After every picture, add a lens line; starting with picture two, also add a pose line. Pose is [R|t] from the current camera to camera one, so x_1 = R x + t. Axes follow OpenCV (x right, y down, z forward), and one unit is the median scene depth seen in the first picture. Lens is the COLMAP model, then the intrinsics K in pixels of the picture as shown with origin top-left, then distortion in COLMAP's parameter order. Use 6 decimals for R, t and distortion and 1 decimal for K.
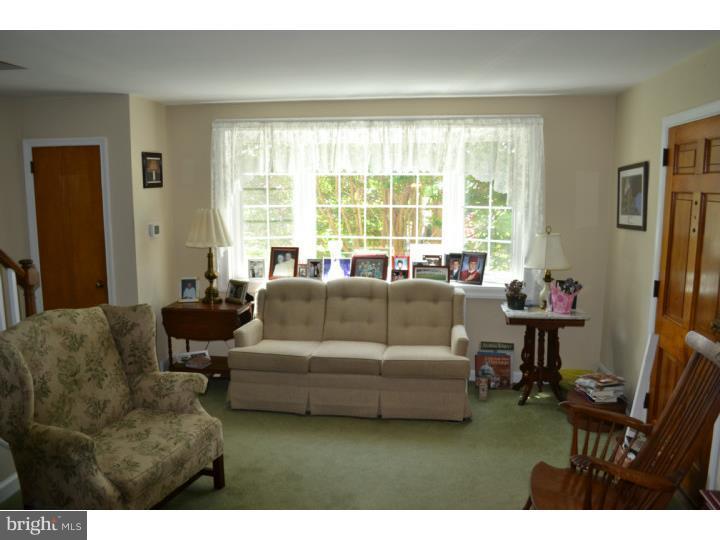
lens RADIAL K [[596.0, 0, 359.3], [0, 596.0, 268.8], [0, 0, 1]] dist [-0.064855, 0.009813]
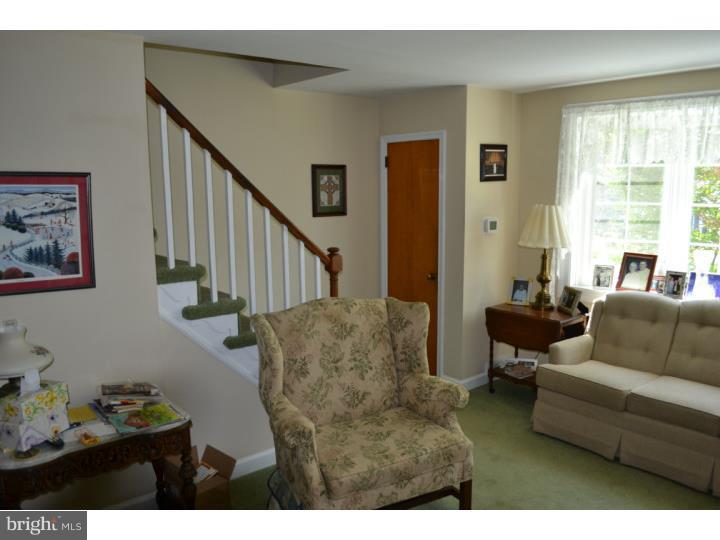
lens RADIAL K [[596.0, 0, 360.5], [0, 596.0, 272.5], [0, 0, 1]] dist [-0.064855, 0.009813]
pose [[0.745512, 0.095236, -0.659653, 0.140430], [-0.084041, 0.995271, 0.048710, -0.019545], [0.661172, 0.019124, 0.749990, 0.144994]]
